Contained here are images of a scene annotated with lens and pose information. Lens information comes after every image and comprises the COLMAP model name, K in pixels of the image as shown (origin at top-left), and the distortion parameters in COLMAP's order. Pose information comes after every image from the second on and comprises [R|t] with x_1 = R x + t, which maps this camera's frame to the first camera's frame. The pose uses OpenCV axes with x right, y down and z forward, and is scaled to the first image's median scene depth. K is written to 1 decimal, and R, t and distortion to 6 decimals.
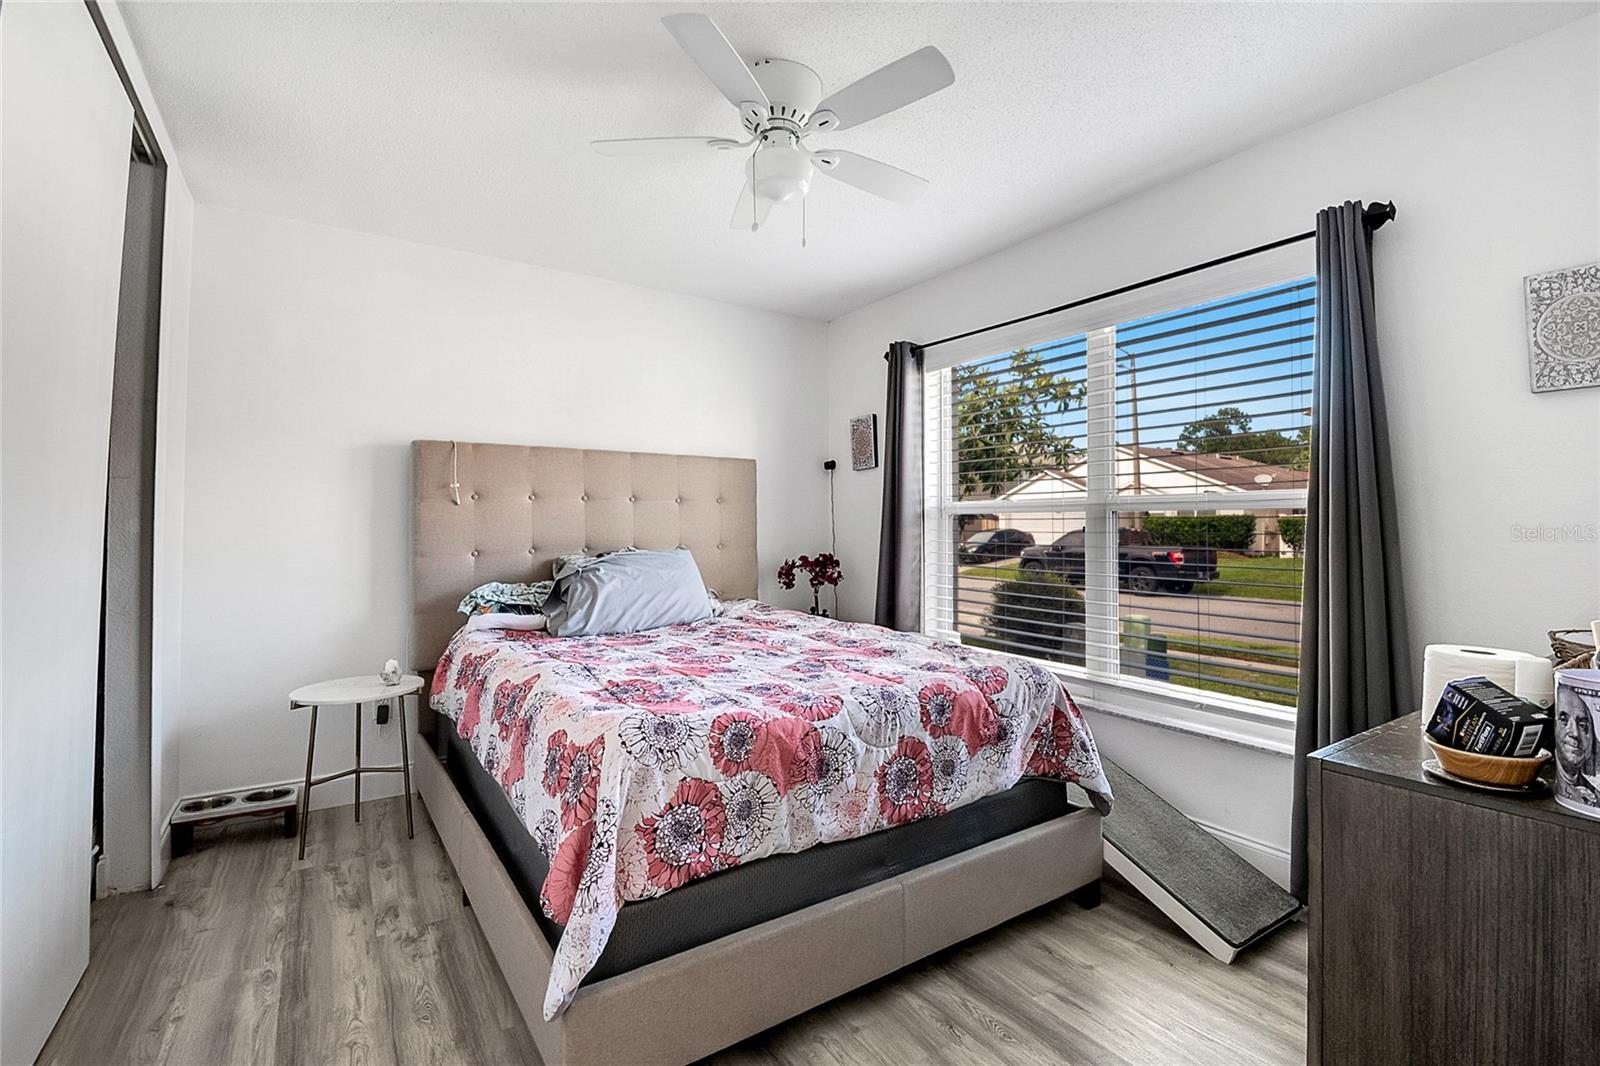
lens RADIAL K [[707.9, 0, 813.9], [0, 707.9, 518.1], [0, 0, 1]] dist [0.000673, -0.007574]
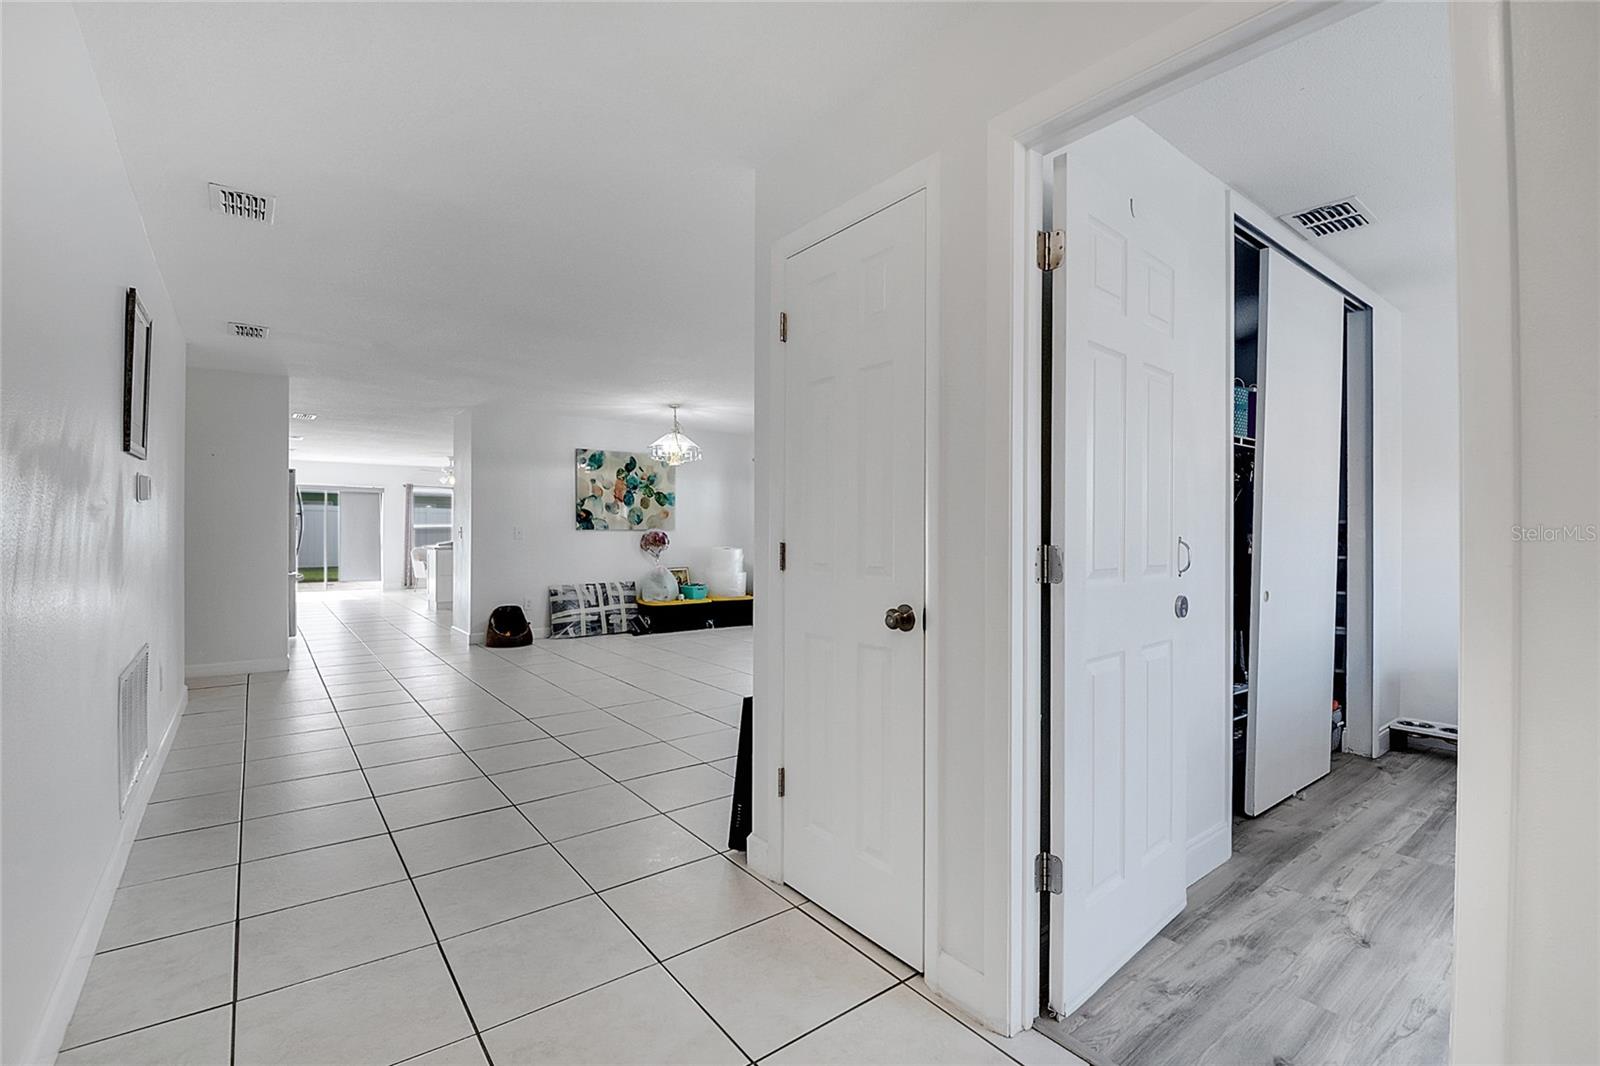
lens RADIAL K [[699.7, 0, 810.0], [0, 699.7, 535.5], [0, 0, 1]] dist [0.000586, -0.013587]
pose [[0.068264, 0.009566, -0.997621, 0.533610], [0.009107, 0.999906, 0.010211, -0.004514], [0.997626, -0.009782, 0.068171, -0.373848]]
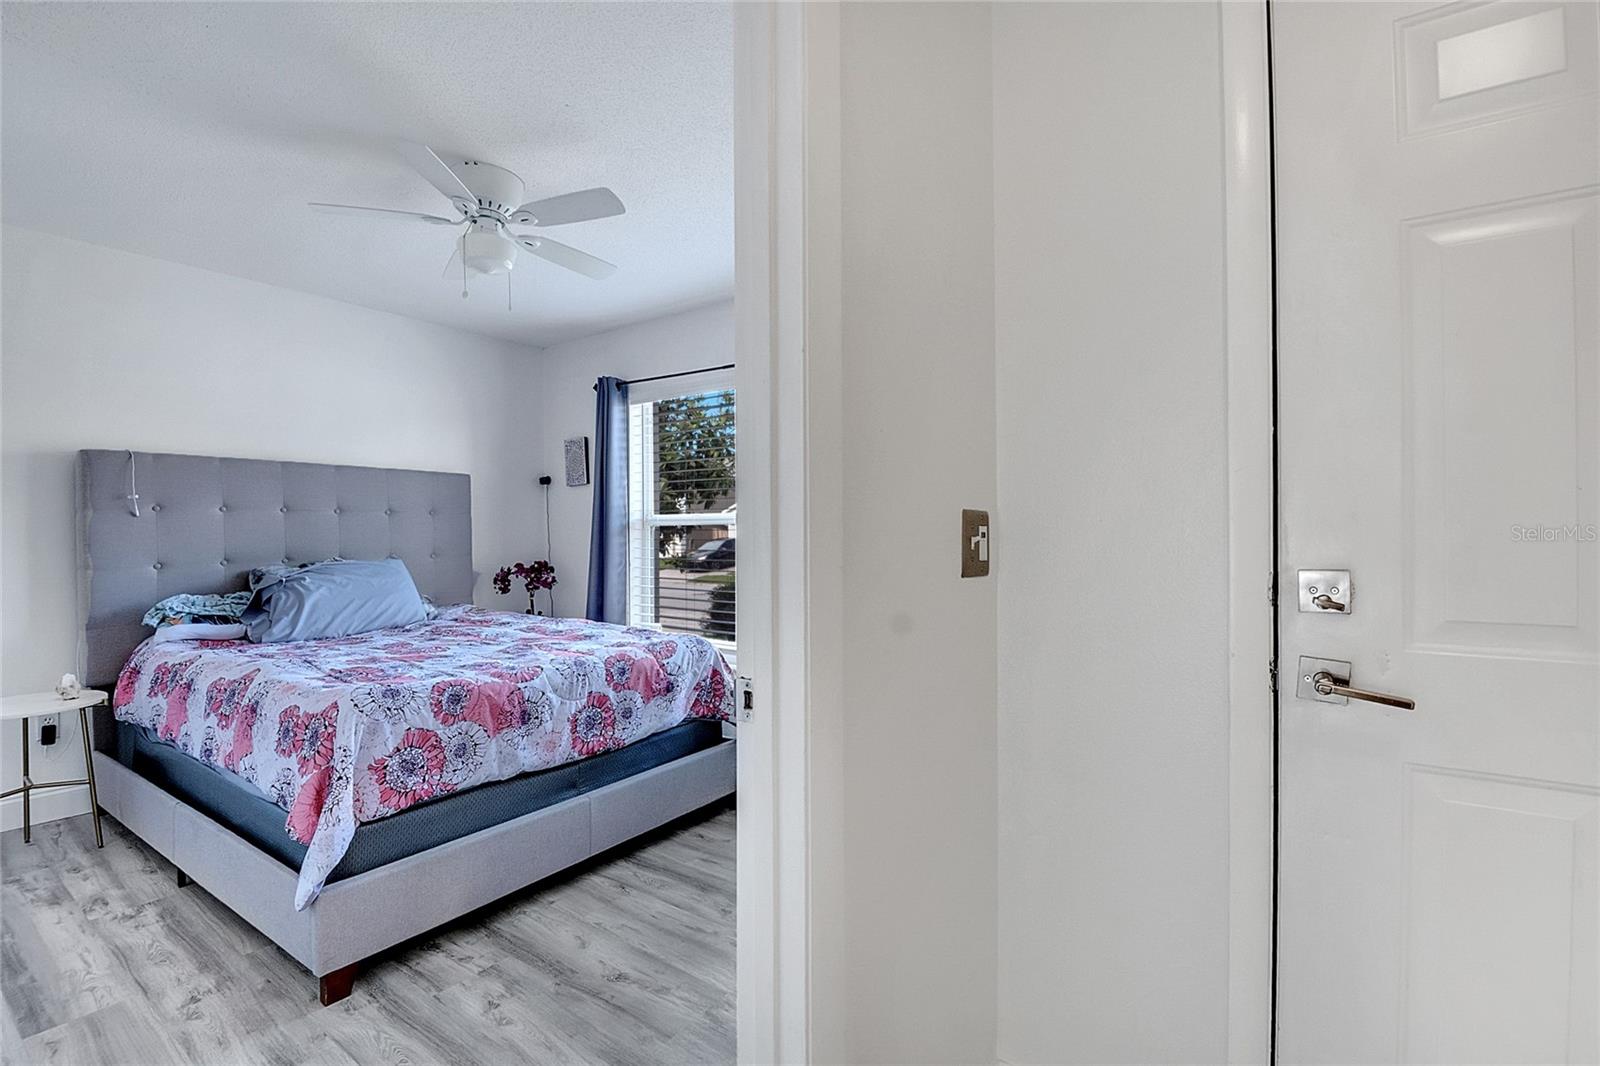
lens RADIAL K [[699.7, 0, 810.3], [0, 699.7, 539.0], [0, 0, 1]] dist [0.000586, -0.013587]
pose [[0.933393, -0.007040, 0.358787, 0.031781], [0.001300, 0.999867, 0.016239, -0.002516], [-0.358854, -0.014691, 0.933278, -0.304334]]
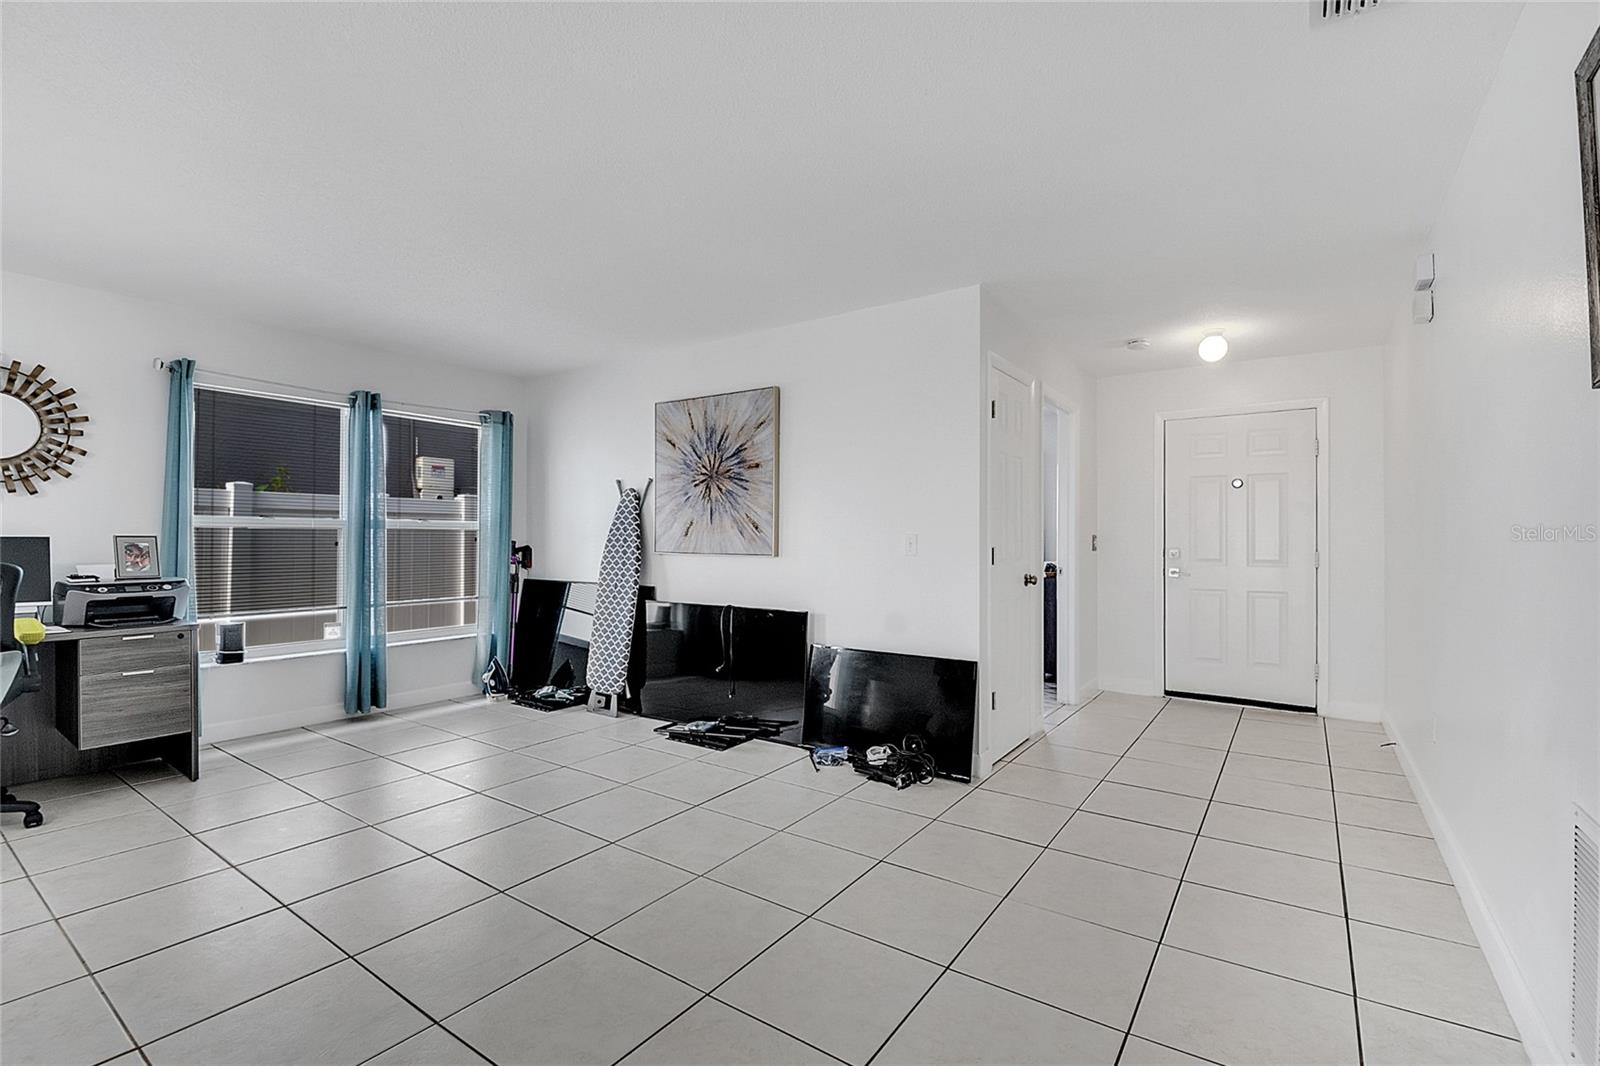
lens RADIAL K [[699.7, 0, 795.8], [0, 699.7, 532.9], [0, 0, 1]] dist [0.000586, -0.013587]
pose [[0.933906, 0.011493, 0.357335, -1.400831], [-0.013658, 0.999900, 0.003535, -0.018546], [-0.357259, -0.008182, 0.933970, -1.637915]]
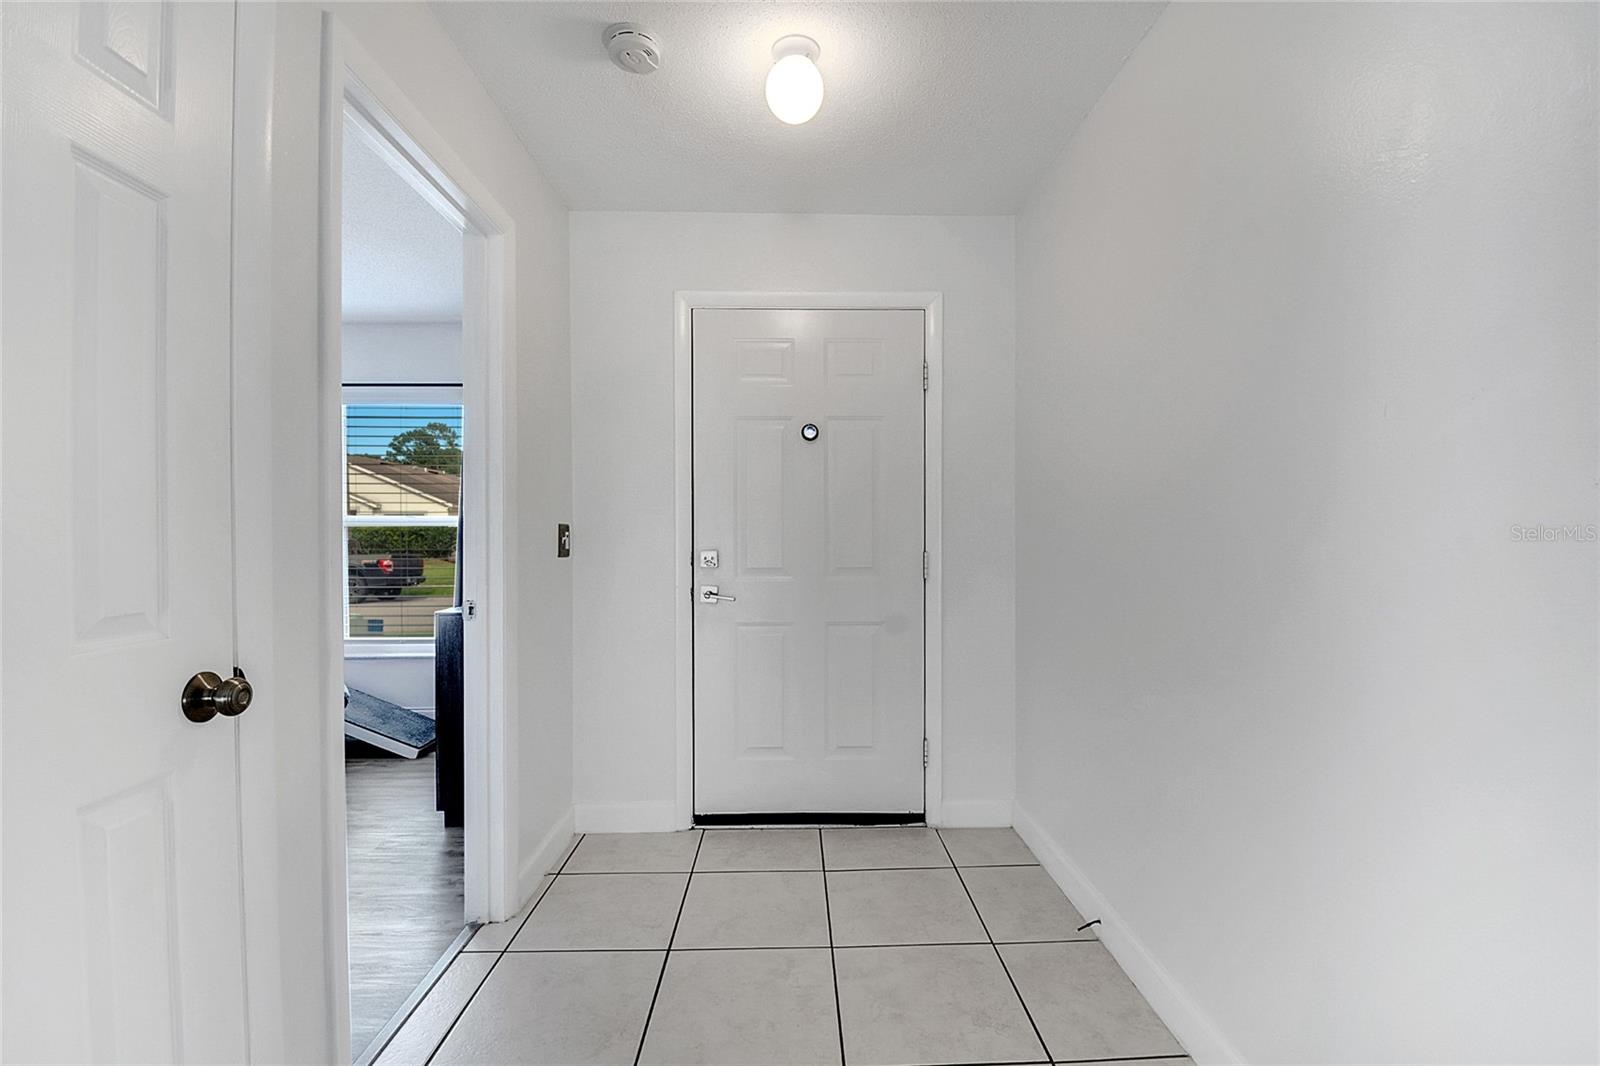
lens RADIAL K [[699.7, 0, 805.3], [0, 699.7, 541.5], [0, 0, 1]] dist [0.000586, -0.013587]
pose [[0.527605, -0.001655, 0.849488, -0.388744], [-0.015020, 0.999824, 0.011277, -0.006128], [-0.849357, -0.018709, 0.527487, -0.741984]]
